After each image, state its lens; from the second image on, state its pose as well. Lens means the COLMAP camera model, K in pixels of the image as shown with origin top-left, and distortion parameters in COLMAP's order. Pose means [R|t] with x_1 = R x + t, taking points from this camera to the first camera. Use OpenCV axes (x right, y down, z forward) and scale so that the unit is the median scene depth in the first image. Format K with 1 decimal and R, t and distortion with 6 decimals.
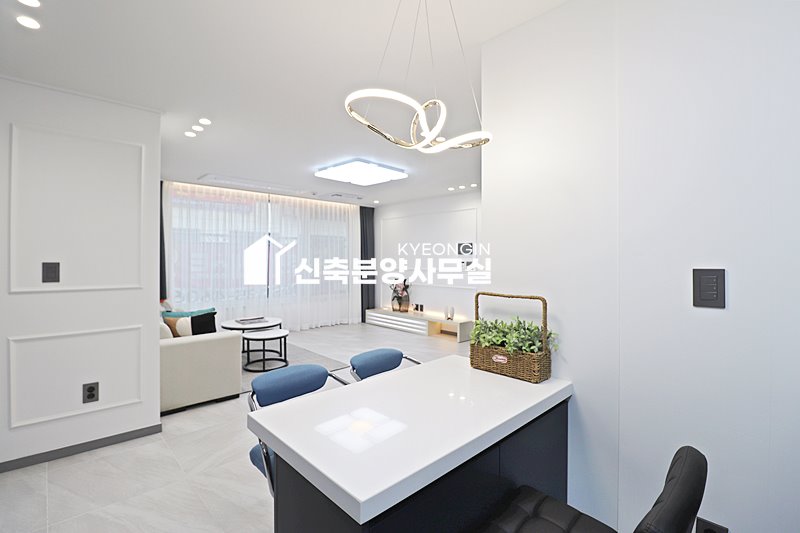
lens RADIAL K [[370.7, 0, 400.3], [0, 370.7, 257.9], [0, 0, 1]] dist [-0.006749, -0.008589]
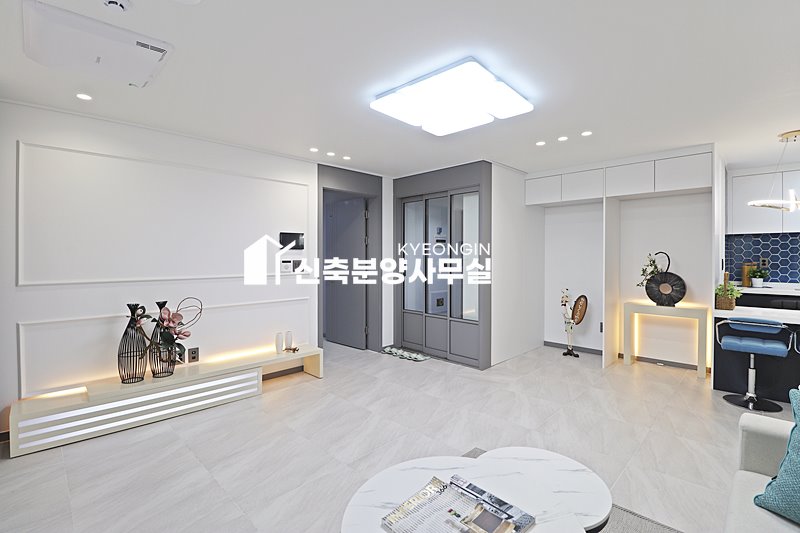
lens RADIAL K [[370.7, 0, 404.8], [0, 370.7, 259.8], [0, 0, 1]] dist [-0.006749, -0.008589]
pose [[-0.035661, -0.010803, 0.999306, -0.447933], [-0.005477, 0.999929, 0.010615, 0.000783], [-0.999349, -0.005094, -0.035718, 0.734788]]
